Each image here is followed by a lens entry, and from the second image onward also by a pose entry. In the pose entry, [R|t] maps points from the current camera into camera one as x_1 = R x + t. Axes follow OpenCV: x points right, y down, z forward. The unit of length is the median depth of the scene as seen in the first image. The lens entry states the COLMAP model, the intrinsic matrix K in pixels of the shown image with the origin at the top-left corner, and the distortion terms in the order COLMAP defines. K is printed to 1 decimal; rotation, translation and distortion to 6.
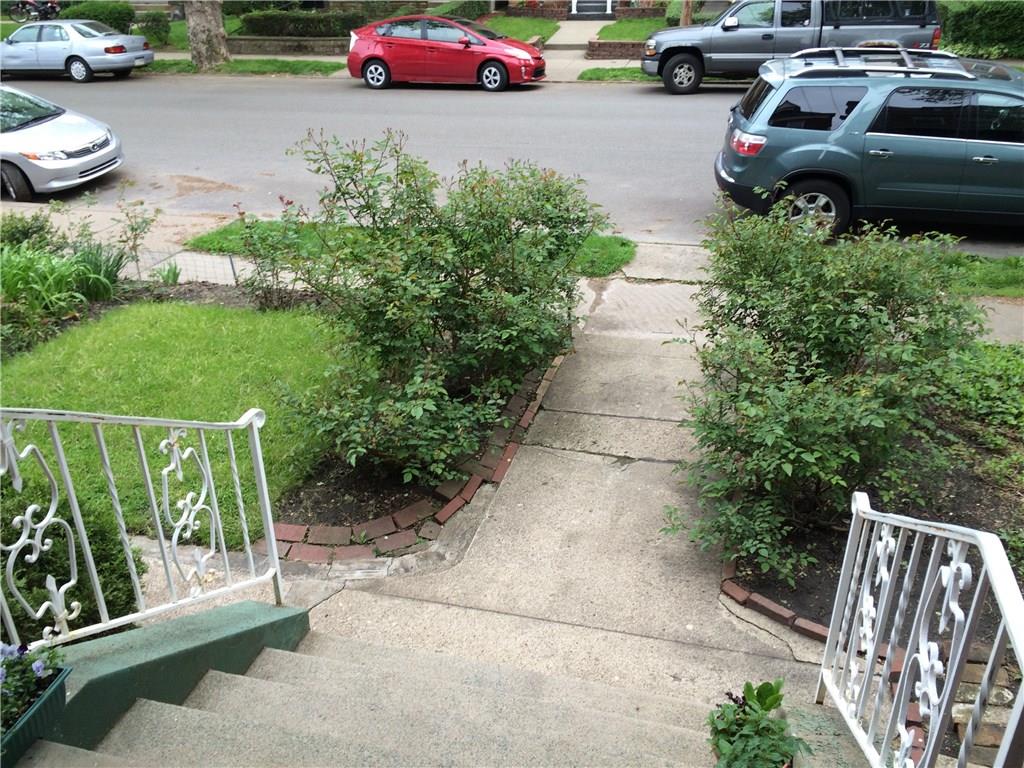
lens RADIAL K [[859.0, 0, 508.8], [0, 859.0, 388.2], [0, 0, 1]] dist [0.049966, -0.054902]
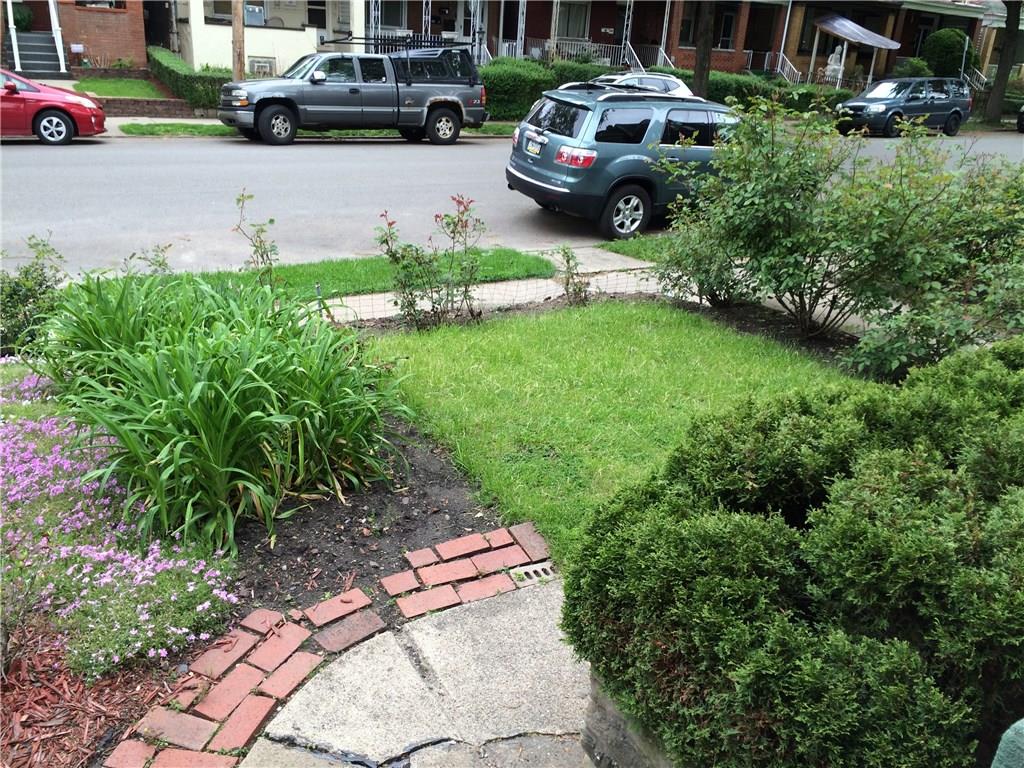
lens RADIAL K [[859.0, 0, 510.0], [0, 859.0, 381.1], [0, 0, 1]] dist [0.049966, -0.054902]
pose [[0.719132, -0.193773, 0.667309, -0.328451], [0.259009, 0.965874, 0.001347, -0.012323], [-0.644798, 0.171871, 0.744779, 0.141837]]
